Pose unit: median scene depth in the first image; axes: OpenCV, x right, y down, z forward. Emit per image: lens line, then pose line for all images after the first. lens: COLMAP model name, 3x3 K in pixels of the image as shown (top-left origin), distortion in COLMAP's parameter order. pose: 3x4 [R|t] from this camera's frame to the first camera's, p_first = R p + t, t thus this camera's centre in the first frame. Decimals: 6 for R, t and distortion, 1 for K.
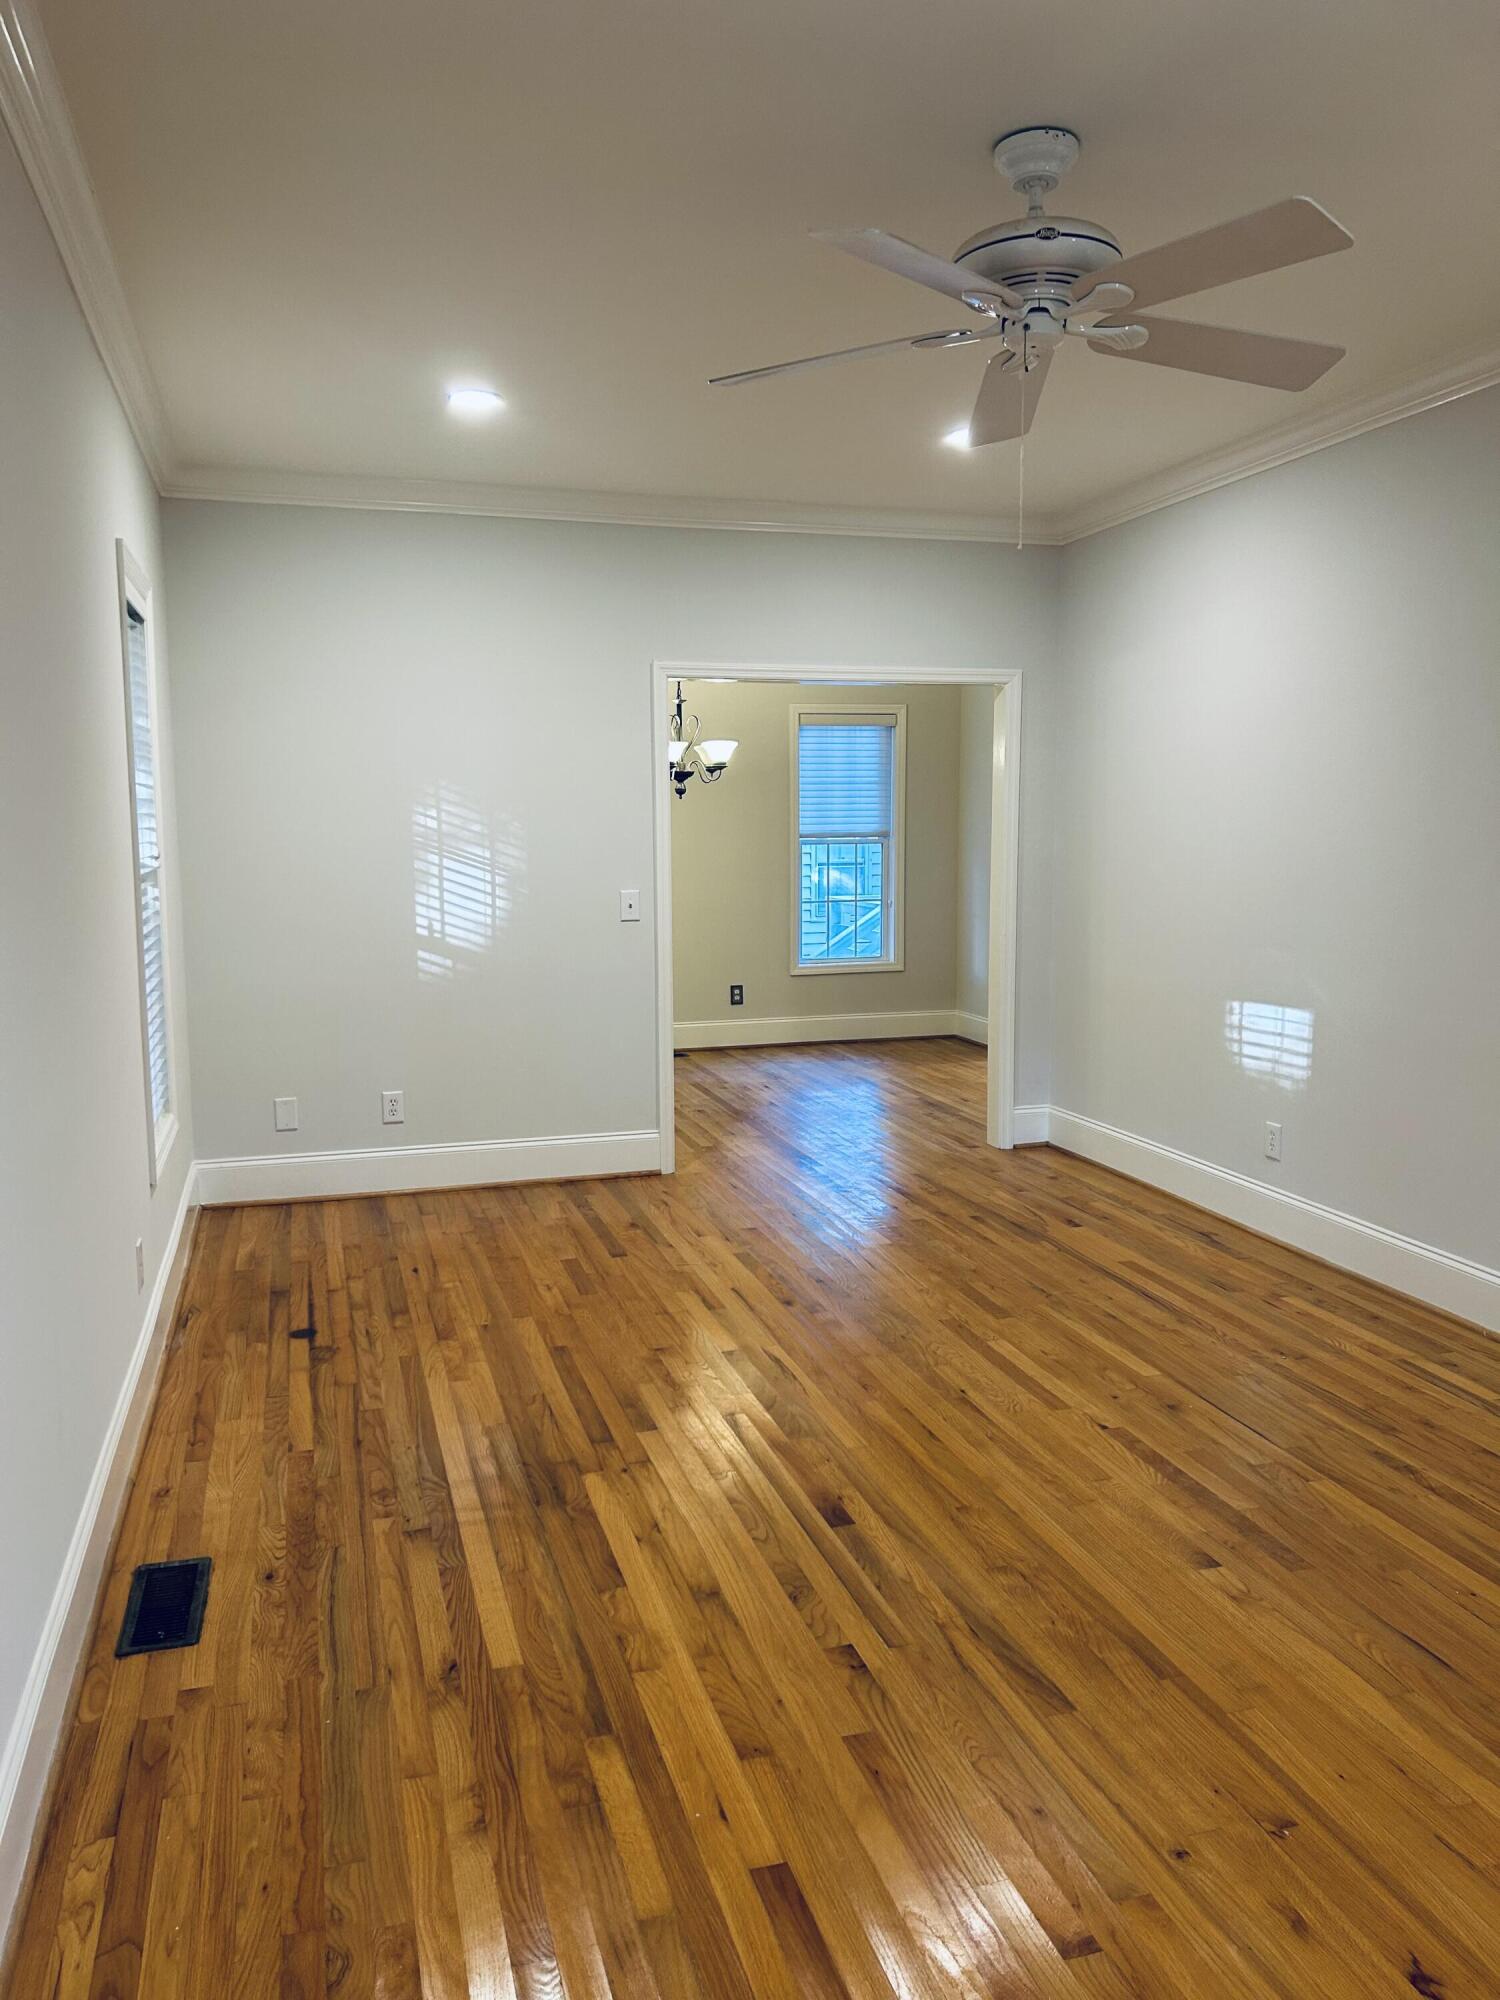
lens RADIAL K [[1511.5, 0, 750.0], [0, 1511.5, 1000.0], [0, 0, 1]] dist [0.075031, -0.090975]
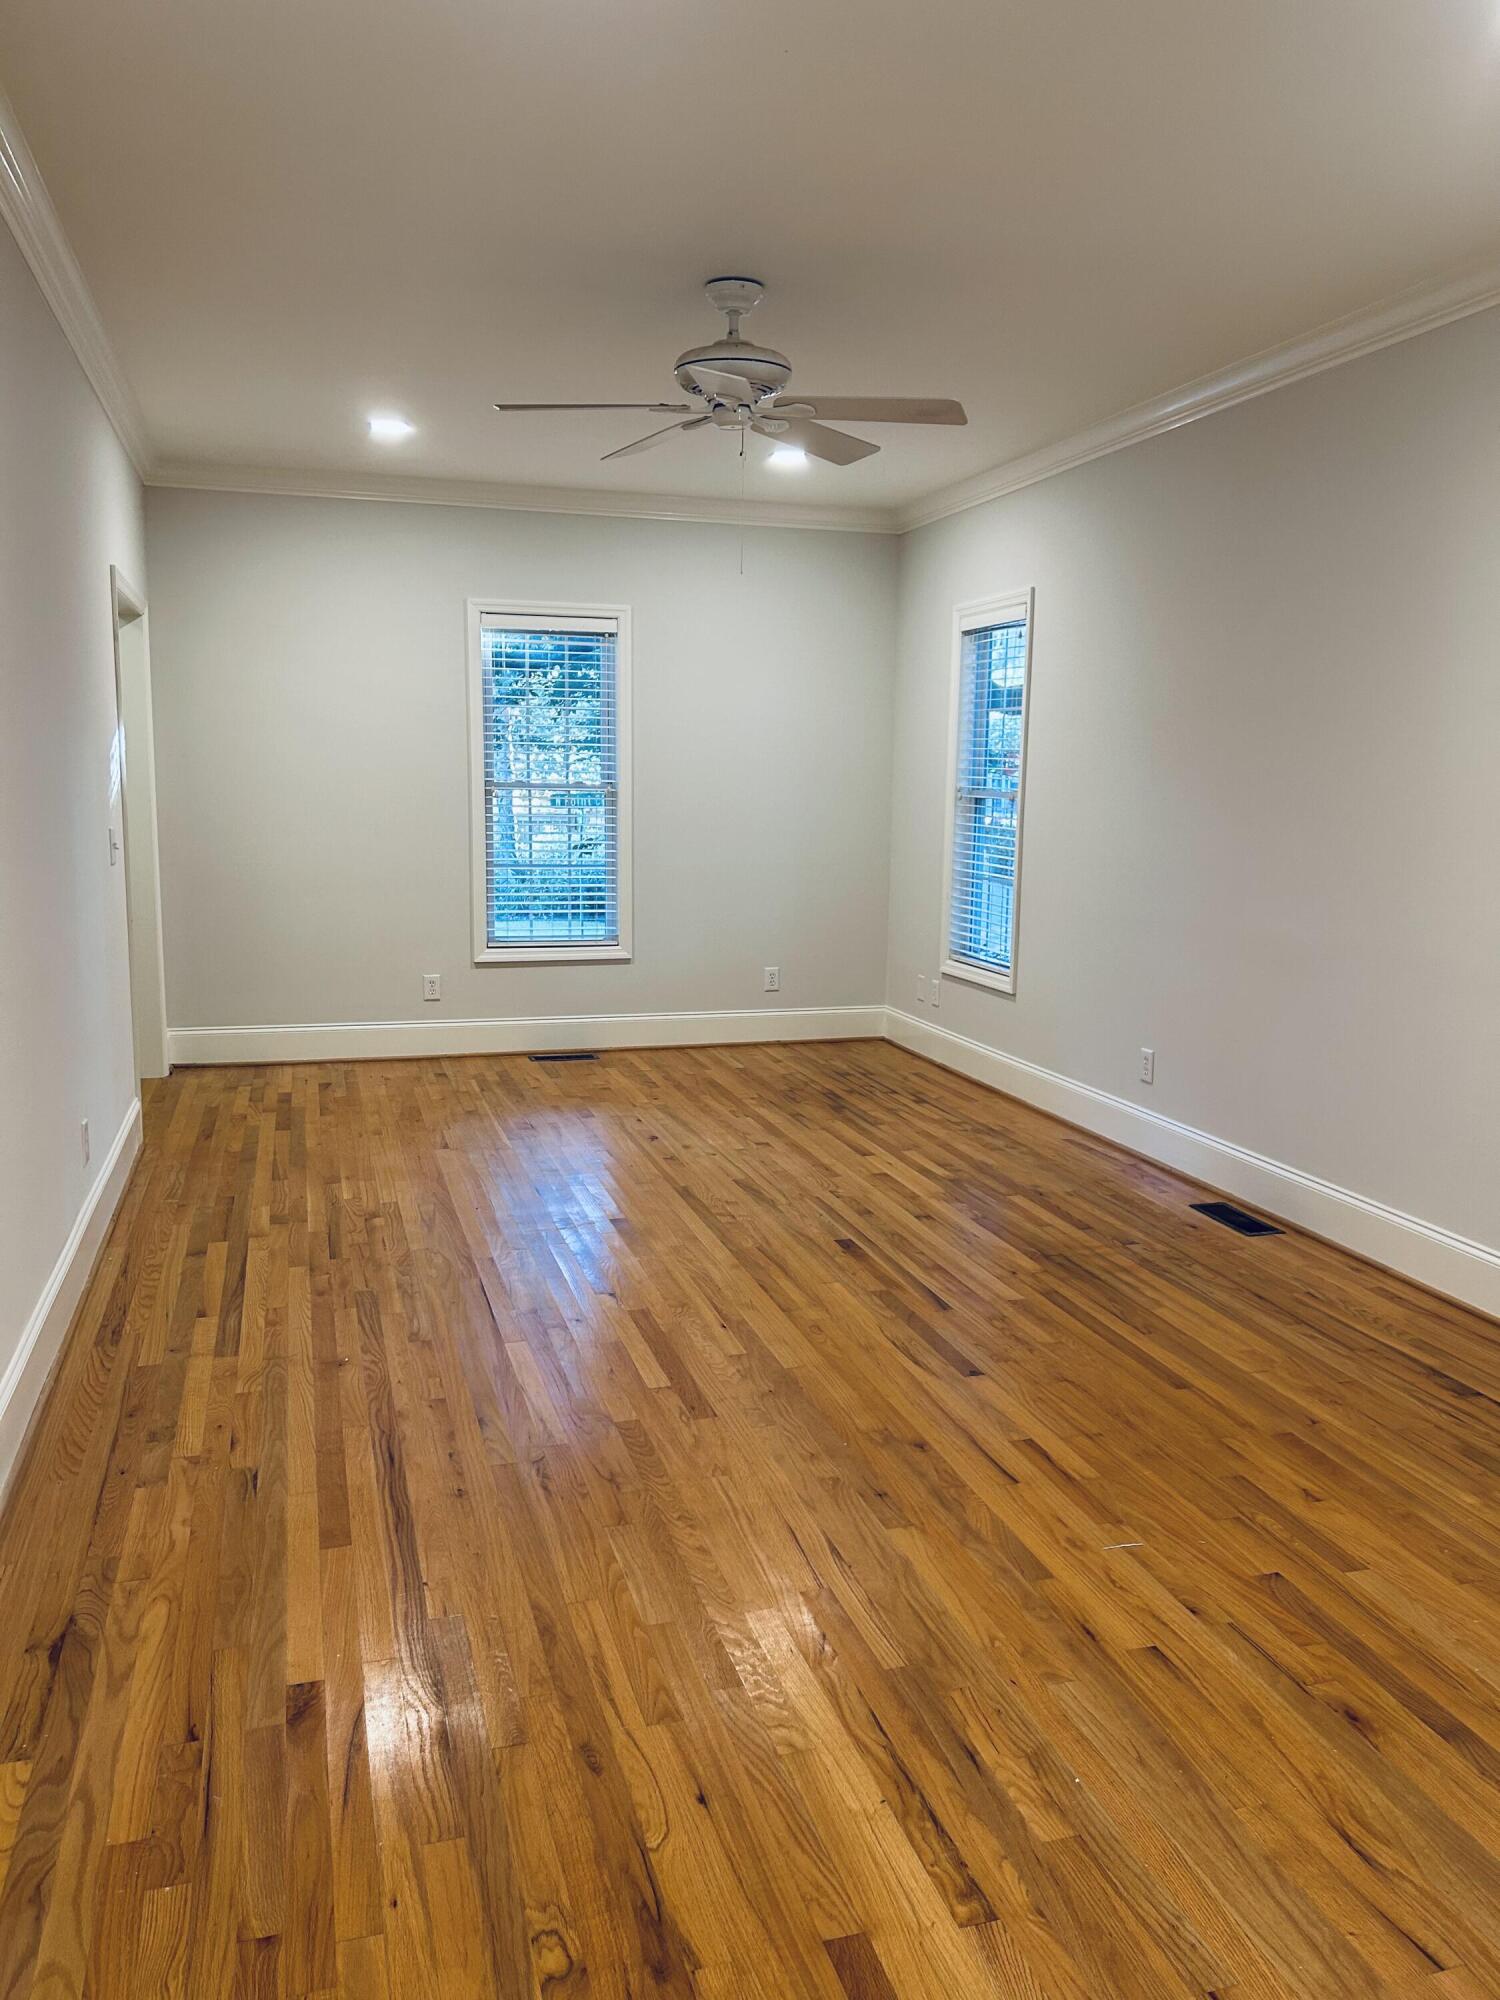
lens RADIAL K [[1511.5, 0, 750.0], [0, 1511.5, 1000.0], [0, 0, 1]] dist [0.075031, -0.090975]
pose [[-0.999950, -0.008727, -0.004948, 0.136897], [-0.009734, 0.963310, 0.268216, -0.231468], [0.002425, 0.268250, -0.963346, 2.020988]]
